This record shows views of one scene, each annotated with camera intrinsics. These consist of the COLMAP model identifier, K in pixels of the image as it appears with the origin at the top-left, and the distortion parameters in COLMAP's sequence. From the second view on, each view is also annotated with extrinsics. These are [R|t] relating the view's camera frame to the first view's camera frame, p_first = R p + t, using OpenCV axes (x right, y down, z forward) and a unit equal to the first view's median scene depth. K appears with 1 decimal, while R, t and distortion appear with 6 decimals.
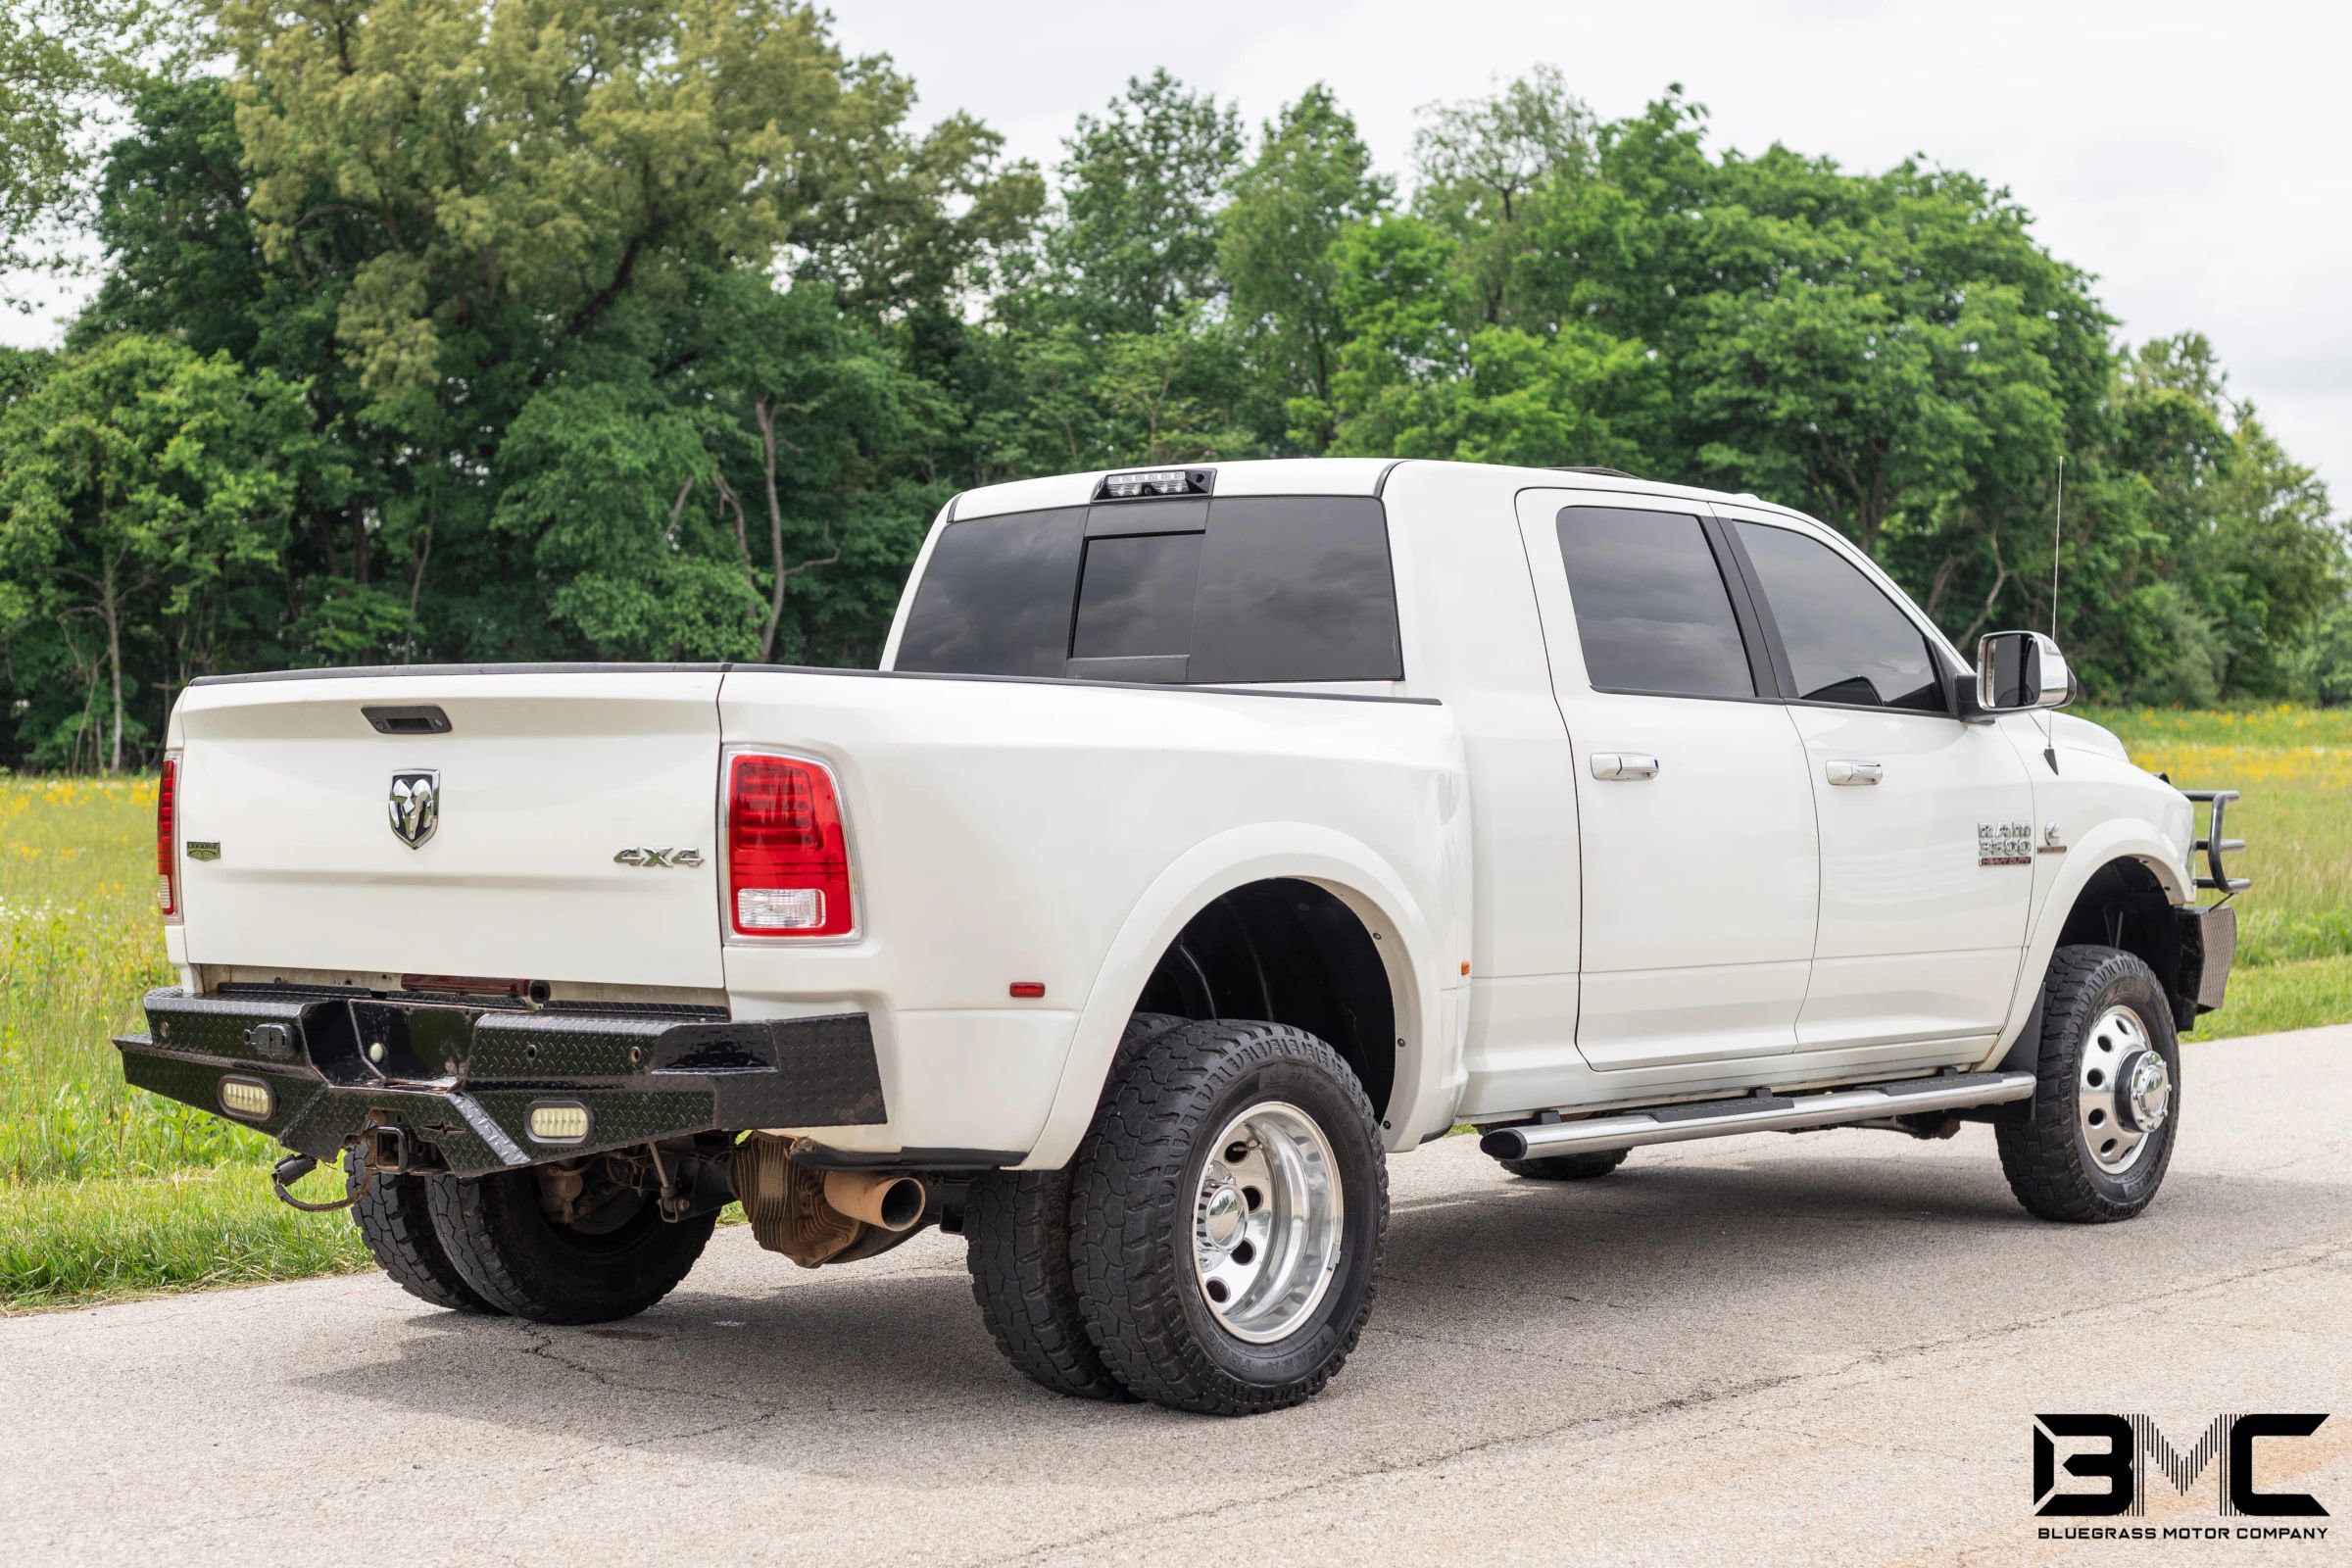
lens RADIAL K [[4000.8, 0, 1148.7], [0, 4000.8, 786.8], [0, 0, 1]] dist [0.005546, -0.018162]
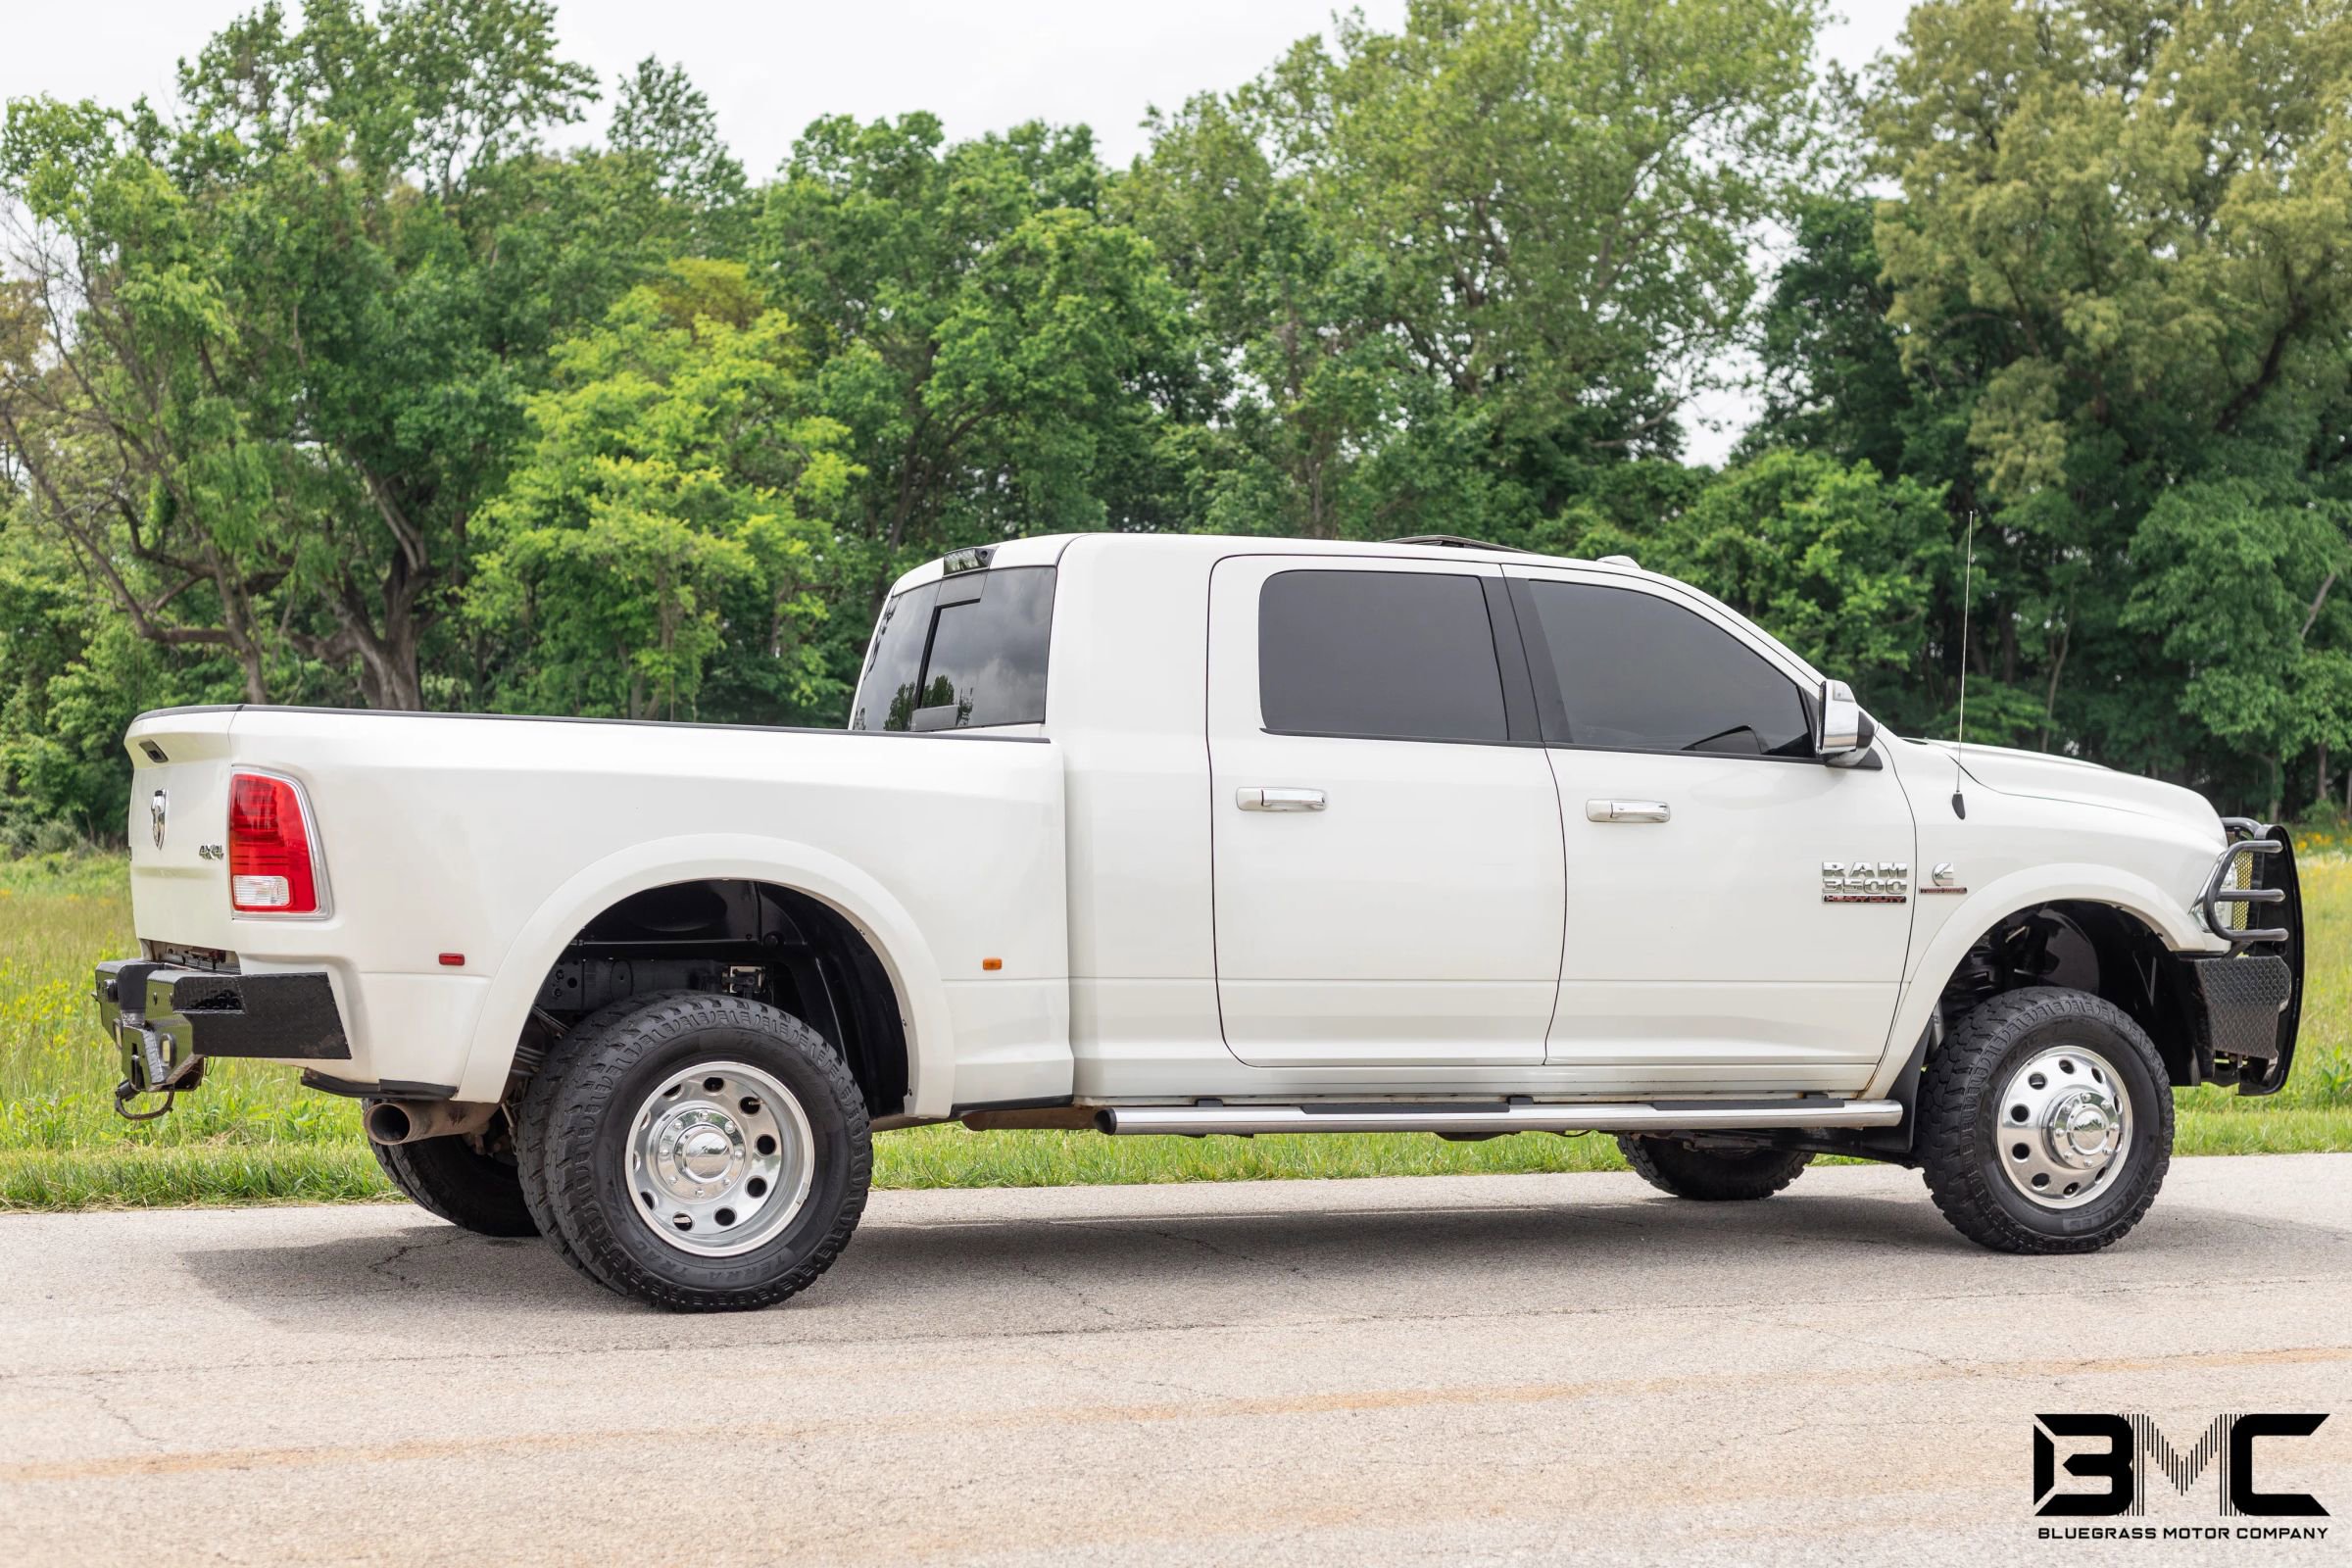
lens RADIAL K [[3885.9, 0, 1042.0], [0, 3885.9, 1020.0], [0, 0, 1]] dist [0.005109, 0.055178]
pose [[0.880478, 0.029299, -0.473180, 0.065192], [-0.013073, 0.999209, 0.037545, 0.001896], [0.473906, -0.026871, 0.880165, -0.000342]]
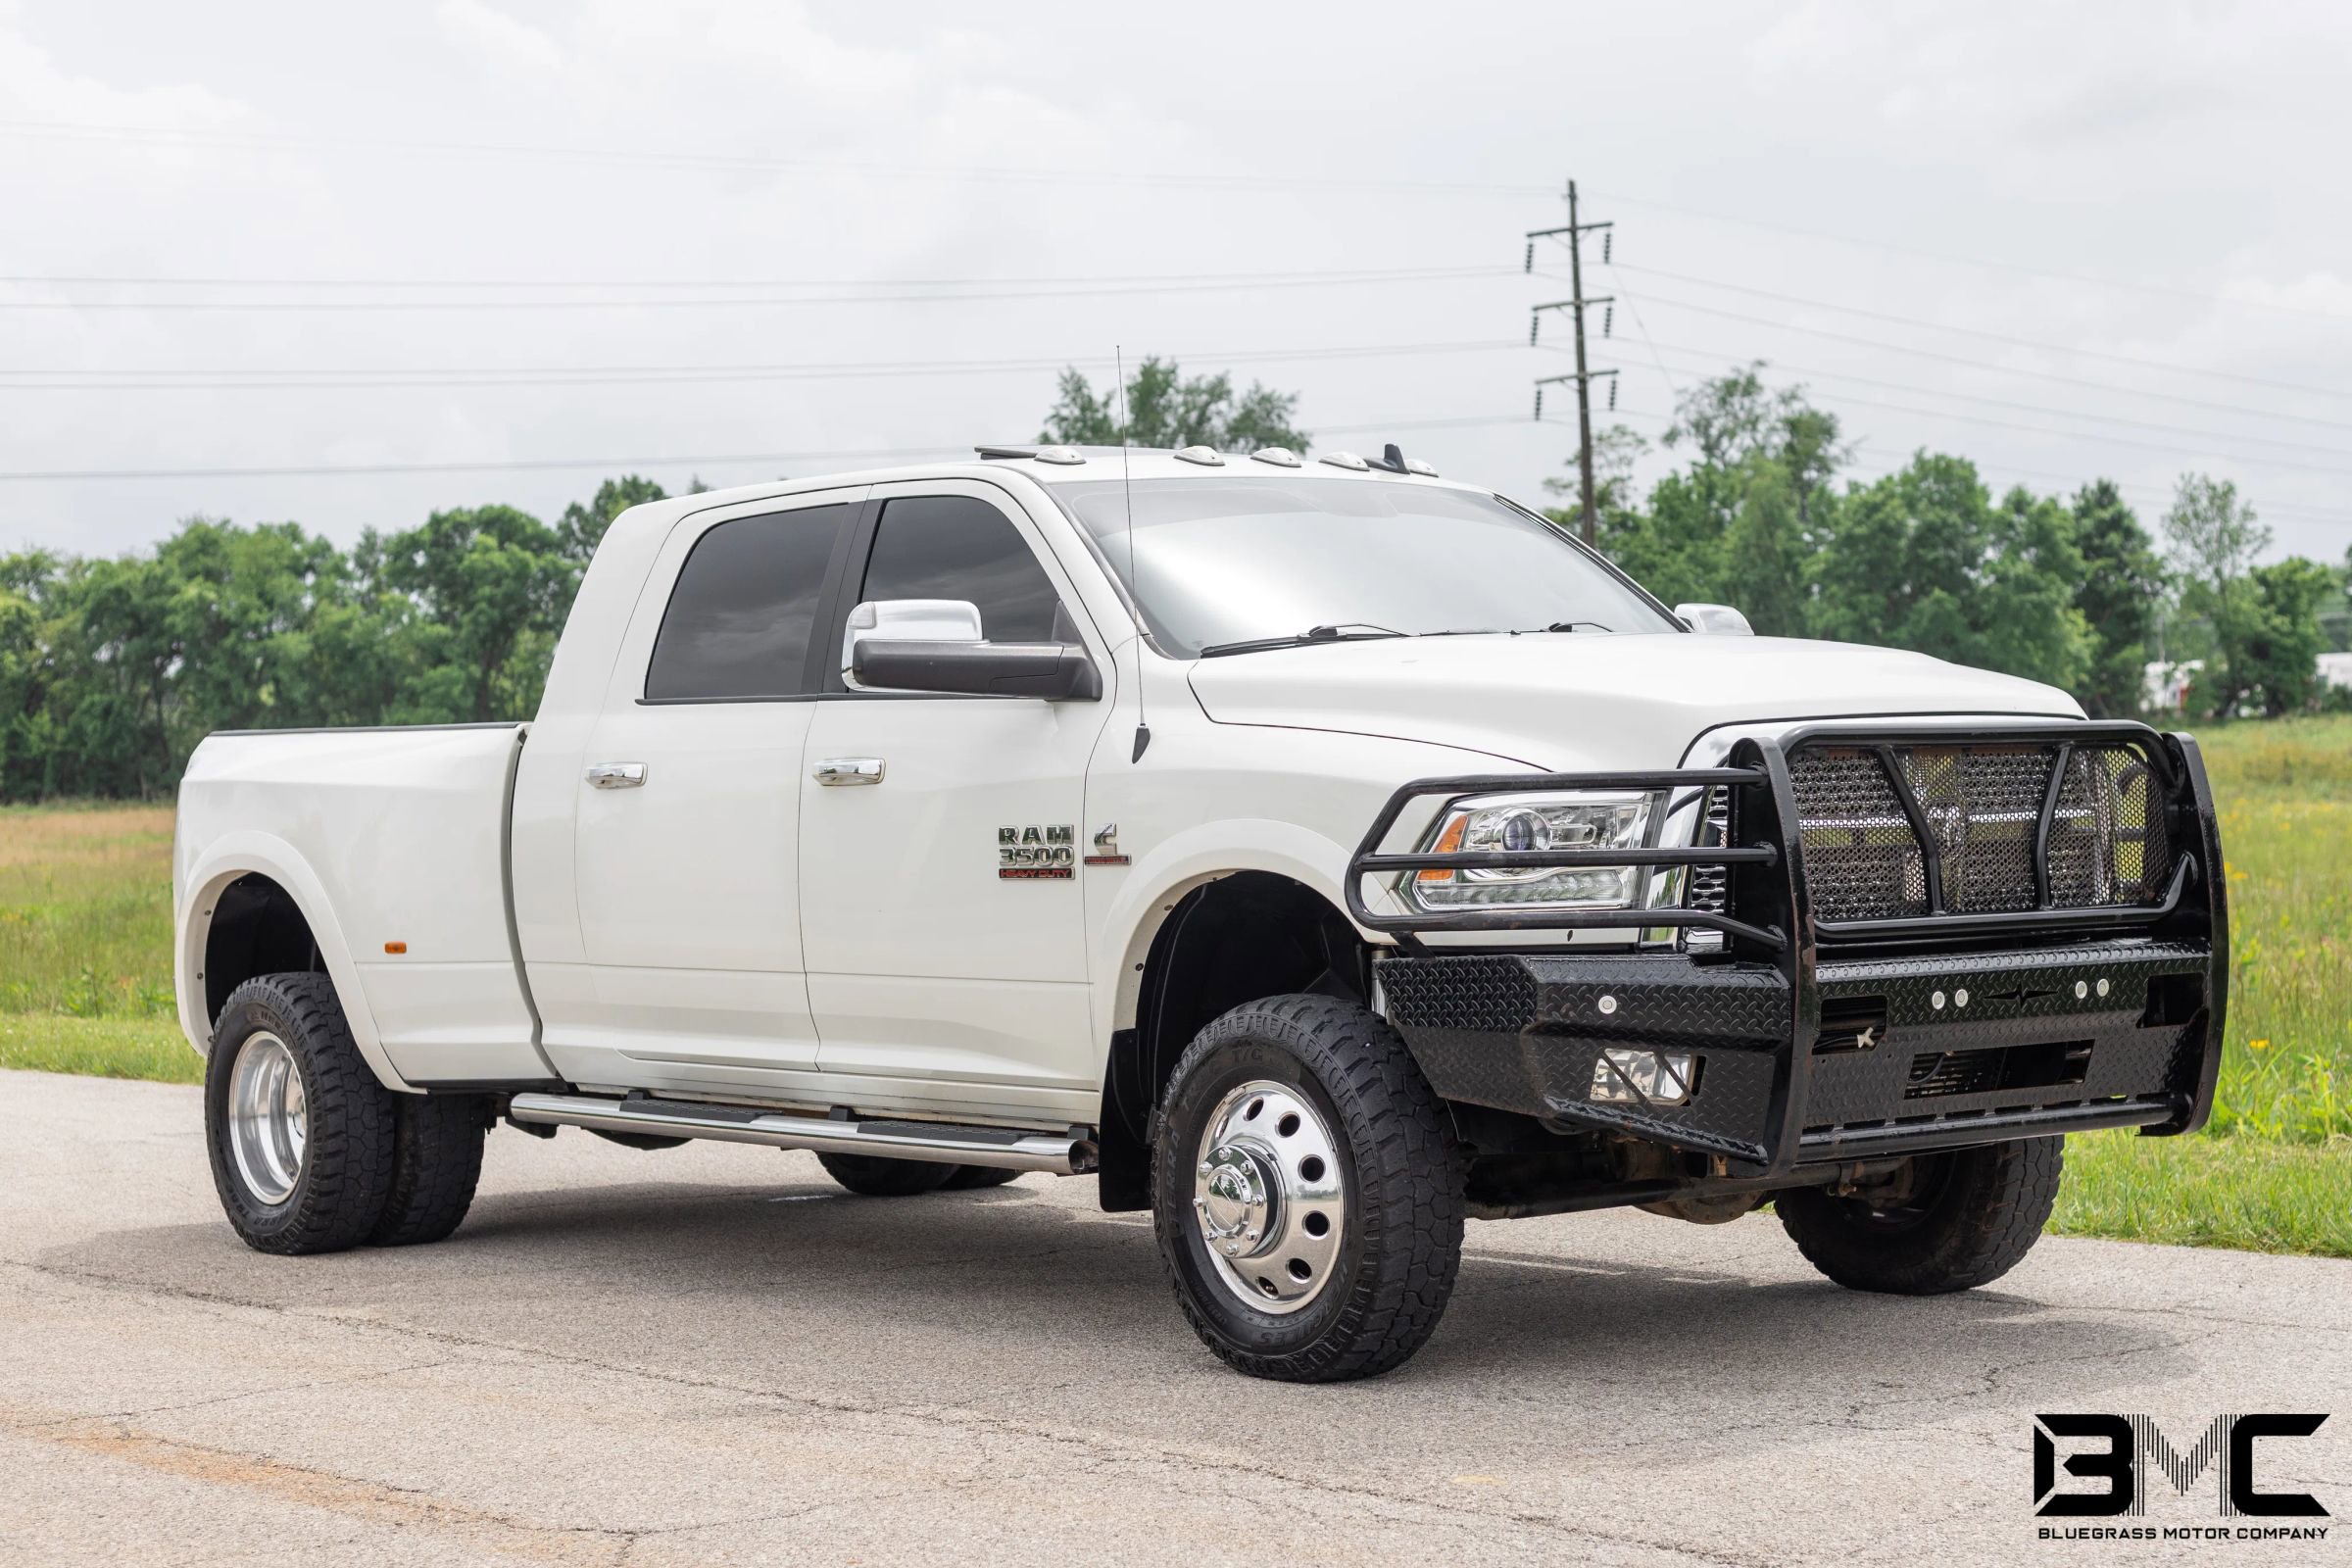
lens RADIAL K [[4238.9, 0, 1232.9], [0, 4238.9, 785.3], [0, 0, 1]] dist [0.027255, -0.156811]
pose [[-0.222580, 0.005557, -0.974899, 0.132381], [0.026606, 0.999646, -0.000376, 0.000322], [0.974551, -0.026022, -0.222649, 0.157472]]
